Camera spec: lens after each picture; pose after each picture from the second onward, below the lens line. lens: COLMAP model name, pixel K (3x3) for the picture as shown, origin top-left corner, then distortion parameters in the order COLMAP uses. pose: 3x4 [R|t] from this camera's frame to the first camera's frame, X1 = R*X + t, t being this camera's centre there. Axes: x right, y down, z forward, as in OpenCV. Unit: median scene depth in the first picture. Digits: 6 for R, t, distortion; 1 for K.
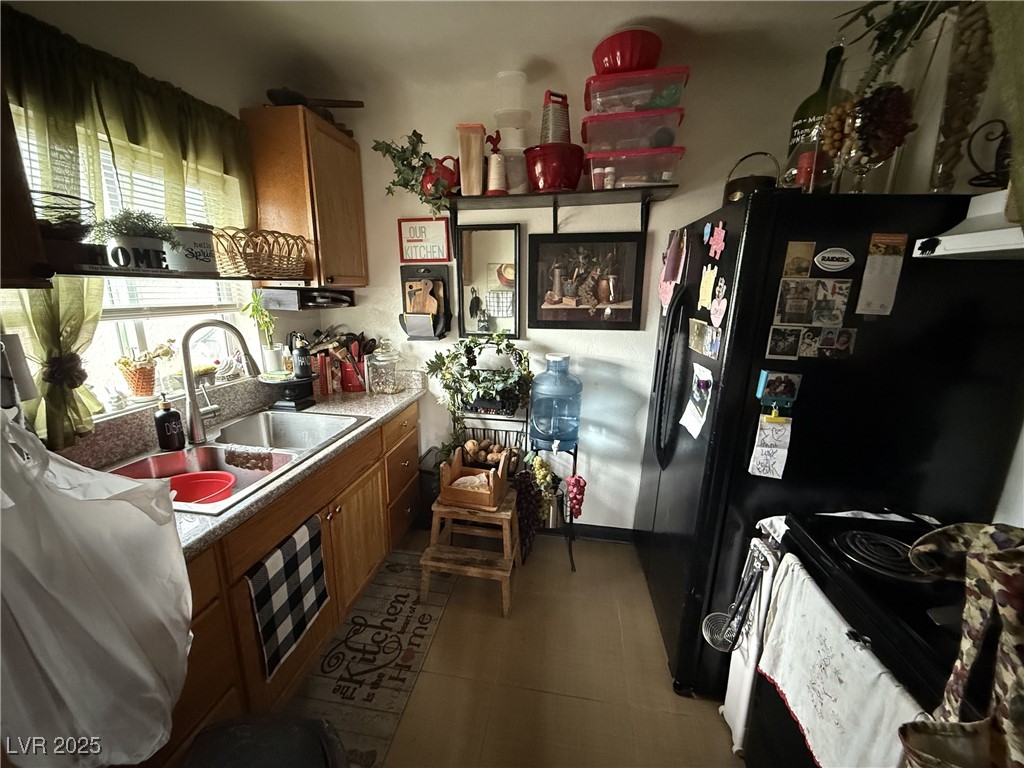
lens RADIAL K [[407.3, 0, 510.5], [0, 407.3, 382.5], [0, 0, 1]] dist [0.000798, -0.000263]
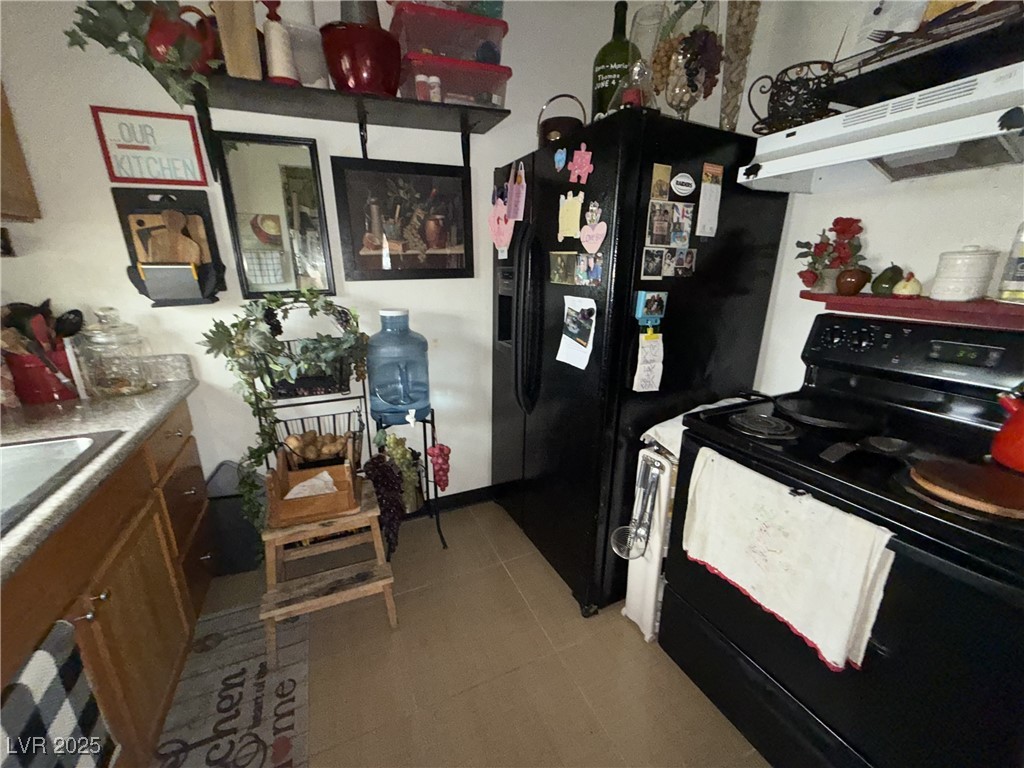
lens RADIAL K [[406.8, 0, 508.0], [0, 406.8, 381.9], [0, 0, 1]] dist [-0.000086, -0.000344]
pose [[0.836270, -0.166192, 0.522525, -0.176922], [0.137718, 0.986075, 0.093217, 0.039125], [-0.530741, -0.005994, 0.847513, 0.200180]]
